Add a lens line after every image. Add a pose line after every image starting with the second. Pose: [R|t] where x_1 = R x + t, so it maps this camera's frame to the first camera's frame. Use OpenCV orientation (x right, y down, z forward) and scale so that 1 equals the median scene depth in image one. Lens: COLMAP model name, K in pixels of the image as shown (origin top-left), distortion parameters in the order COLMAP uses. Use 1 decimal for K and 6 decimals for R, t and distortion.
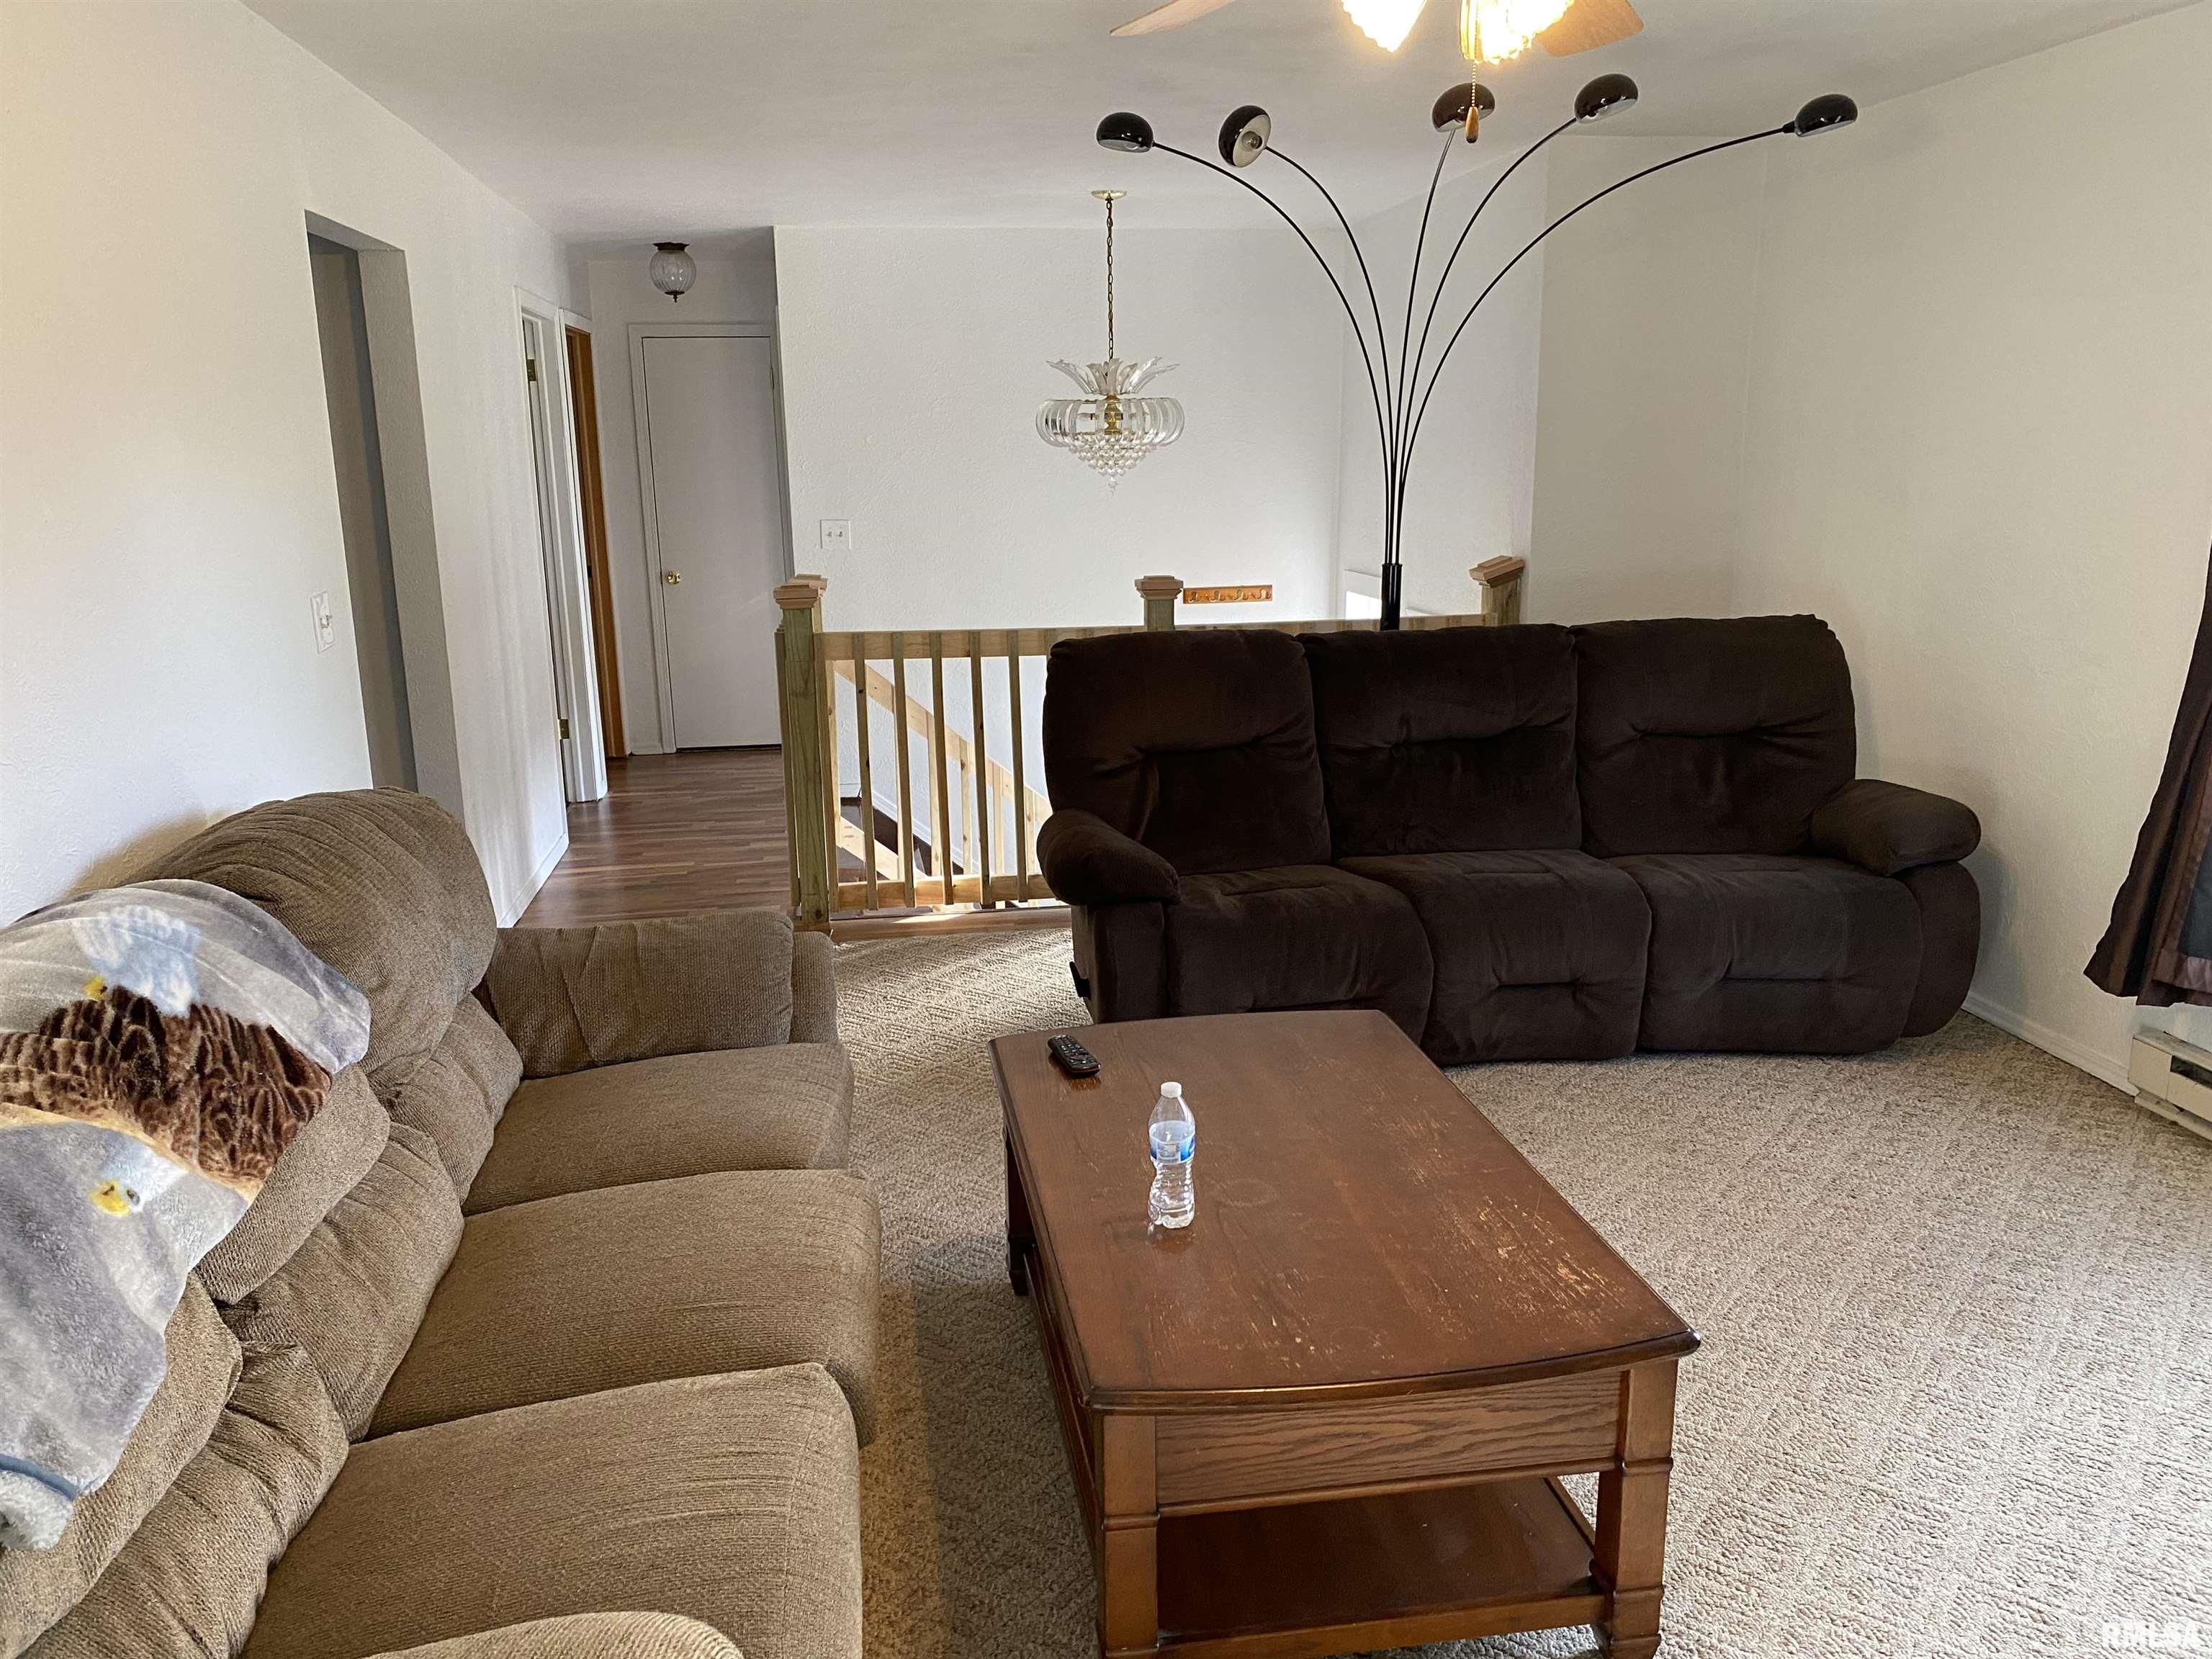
lens RADIAL K [[1680.2, 0, 1100.2], [0, 1680.2, 834.0], [0, 0, 1]] dist [0.036246, -0.033601]
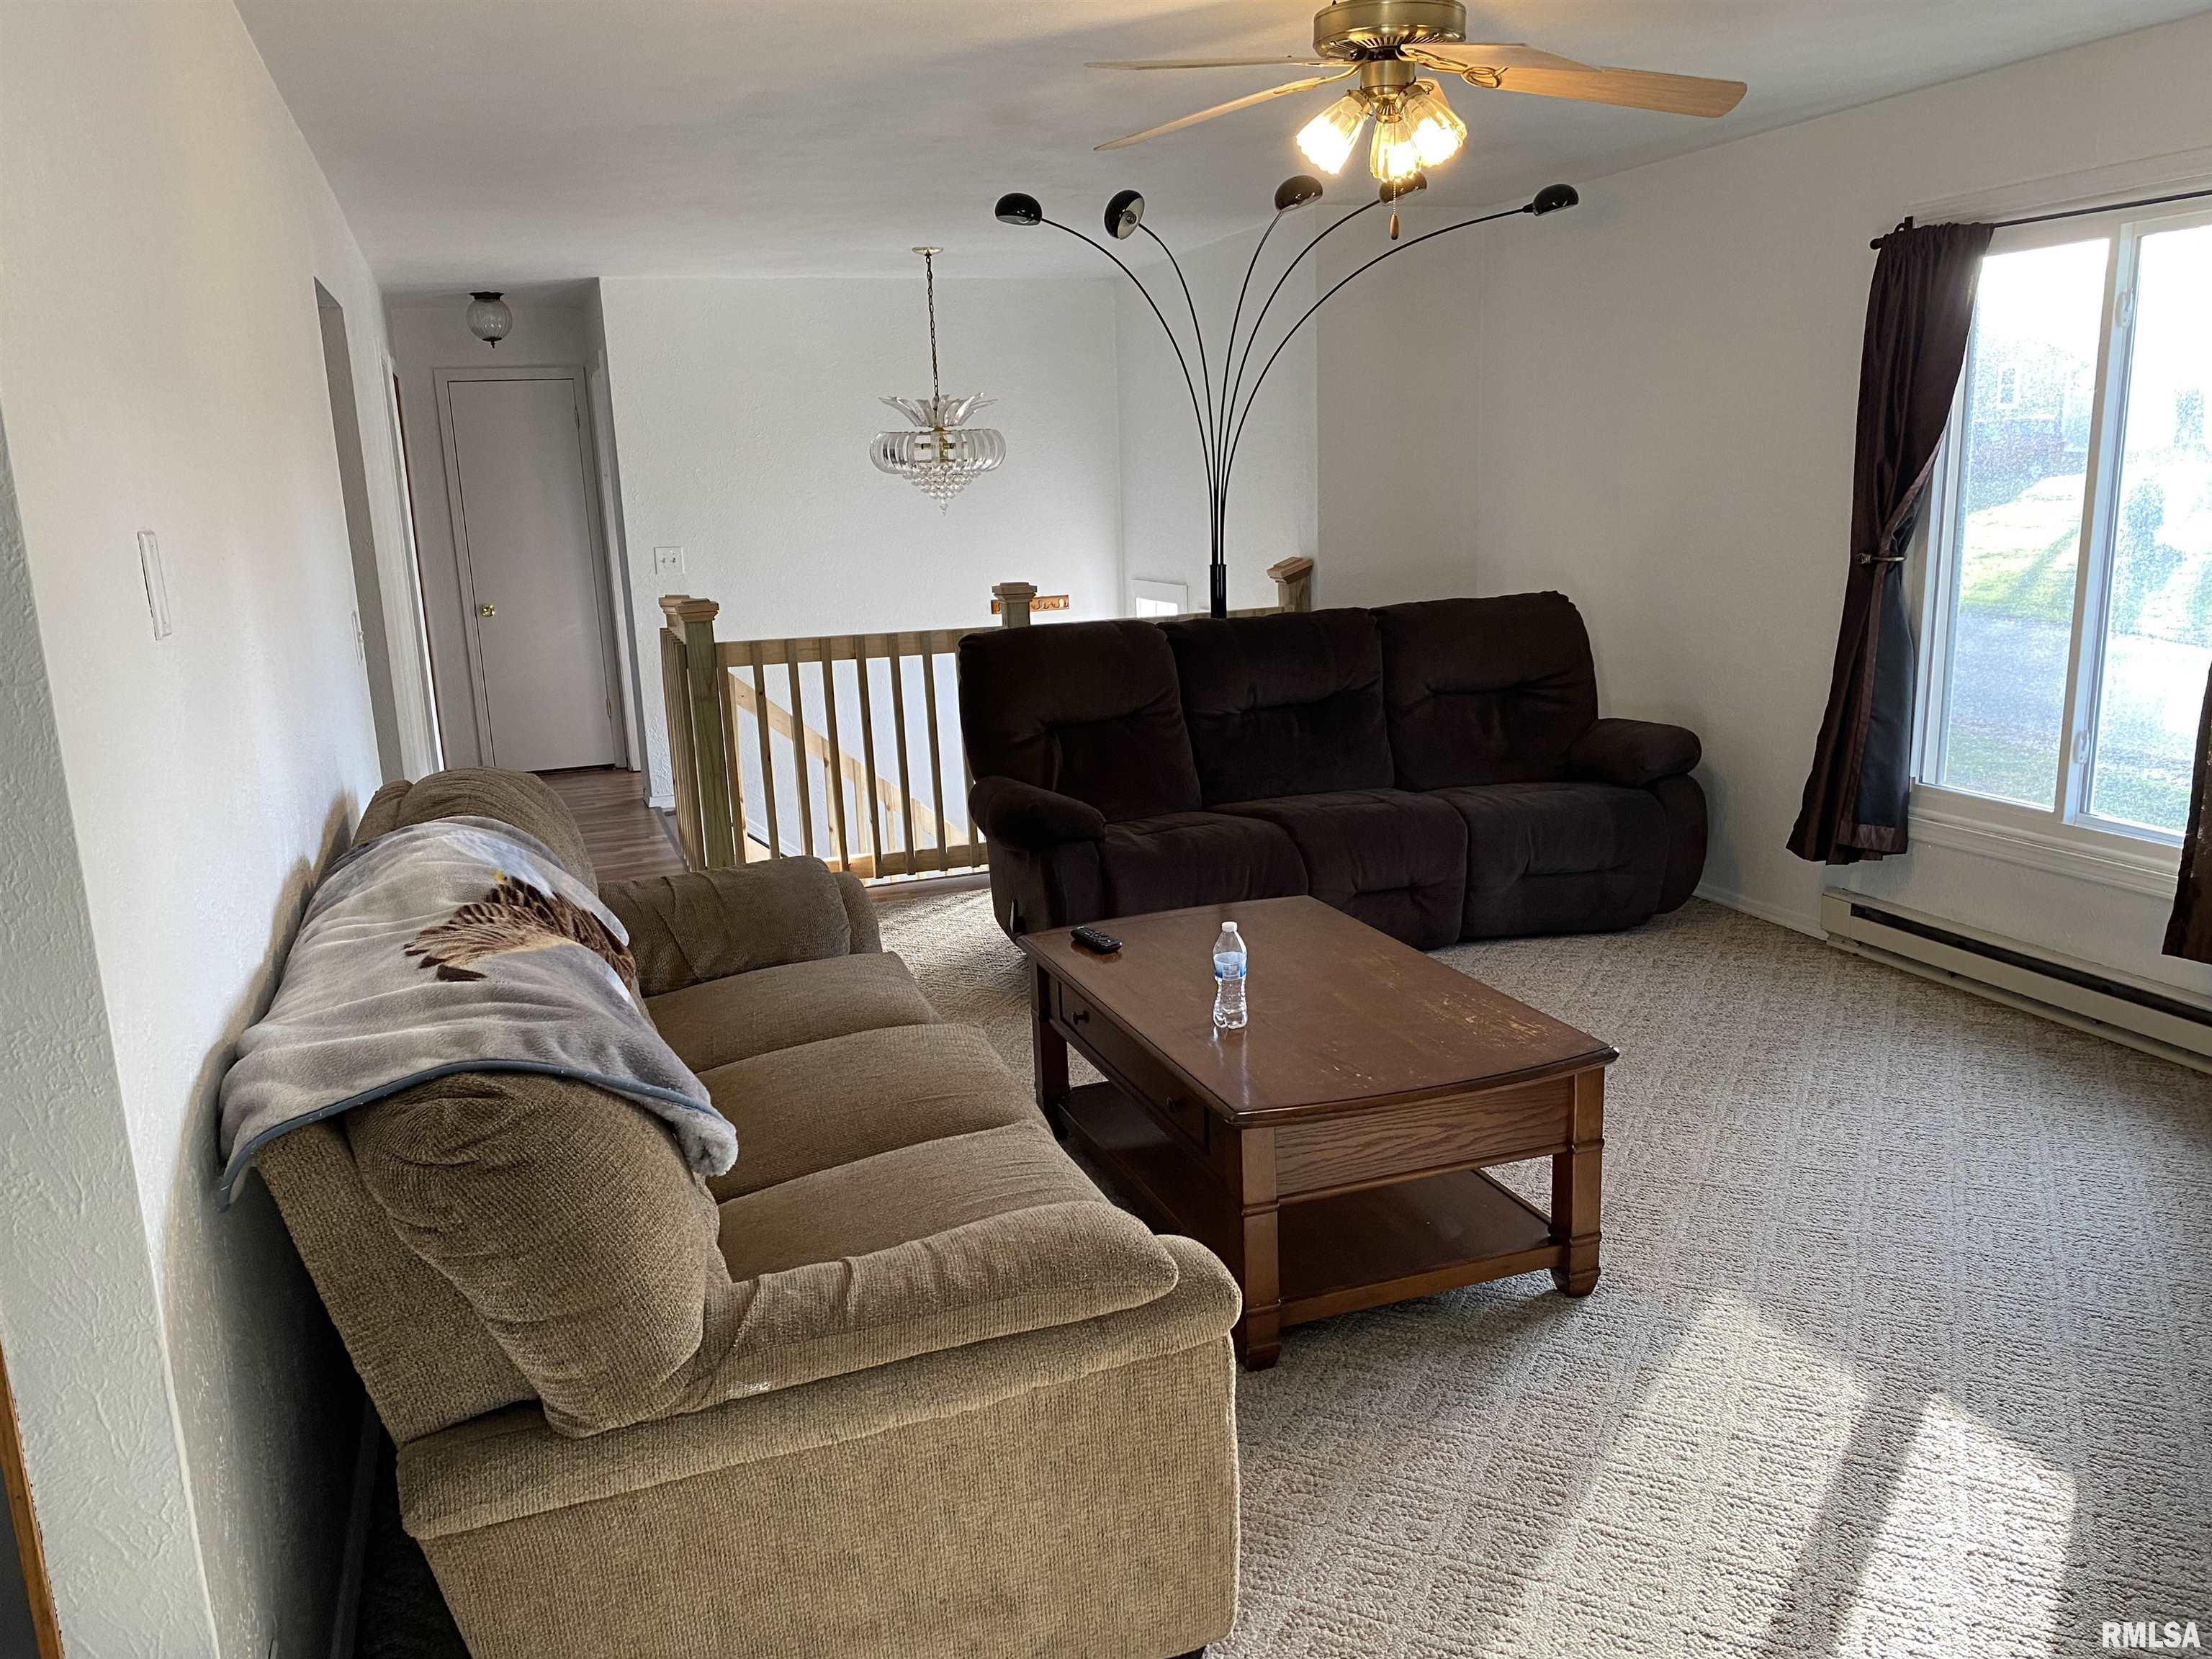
lens RADIAL K [[1680.2, 0, 1107.6], [0, 1680.2, 828.1], [0, 0, 1]] dist [0.036246, -0.033601]
pose [[0.980343, -0.063908, 0.186662, -0.175556], [0.068034, 0.997558, -0.015772, 0.050314], [-0.185198, 0.028161, 0.982298, -0.187367]]
